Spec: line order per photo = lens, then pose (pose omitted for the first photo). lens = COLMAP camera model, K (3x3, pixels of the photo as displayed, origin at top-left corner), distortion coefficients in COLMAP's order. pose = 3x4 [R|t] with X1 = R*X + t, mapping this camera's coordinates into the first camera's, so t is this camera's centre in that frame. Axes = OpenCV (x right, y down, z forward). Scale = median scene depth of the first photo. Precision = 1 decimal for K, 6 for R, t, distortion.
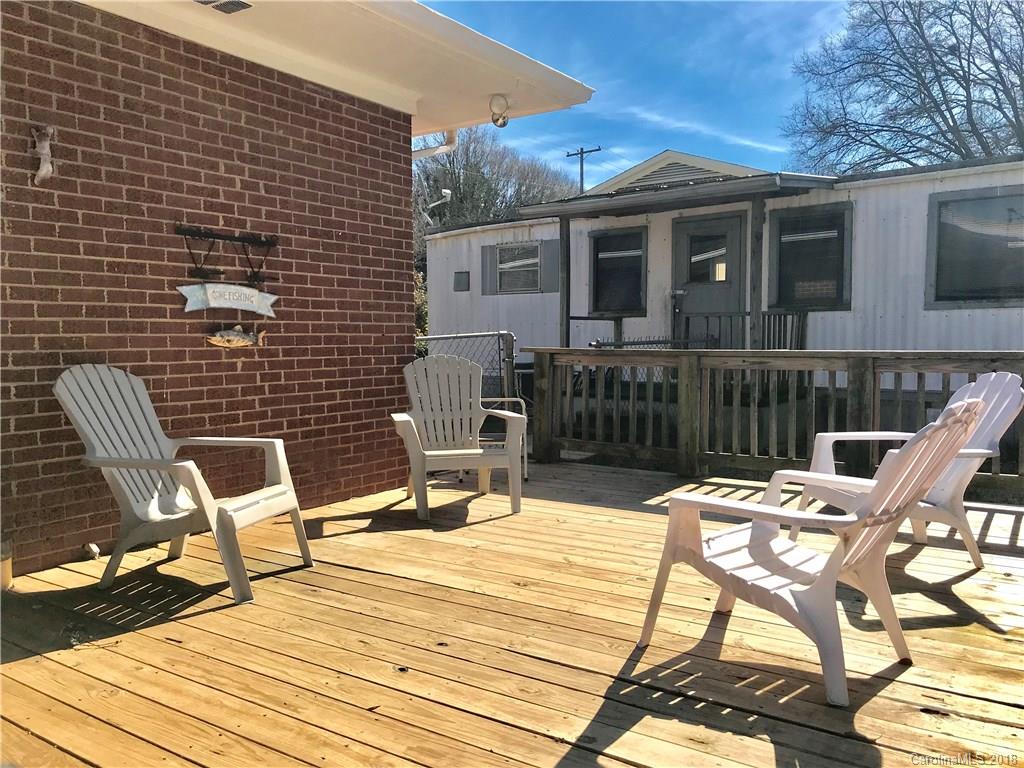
lens RADIAL K [[819.3, 0, 511.8], [0, 819.3, 385.3], [0, 0, 1]] dist [0.015389, -0.018843]
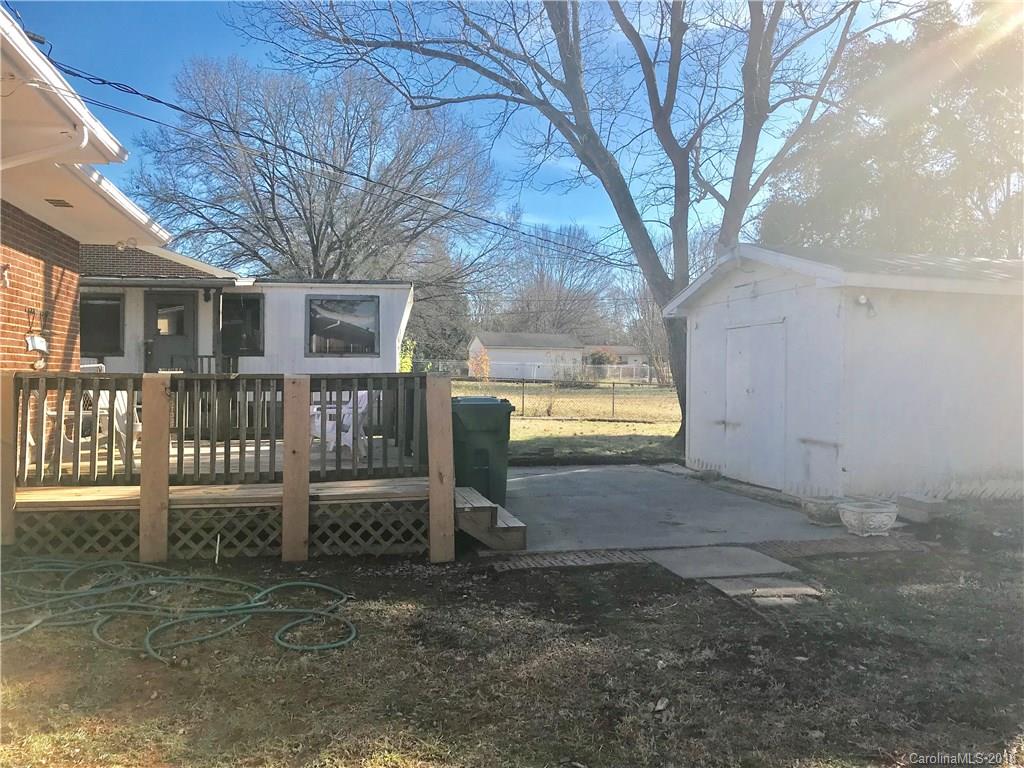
lens RADIAL K [[819.3, 0, 511.5], [0, 819.3, 380.9], [0, 0, 1]] dist [0.015389, -0.018843]
pose [[0.686798, 0.005750, 0.726826, -0.405513], [0.036361, 0.998445, -0.042258, 0.043762], [-0.725938, 0.055451, 0.685521, -0.463270]]
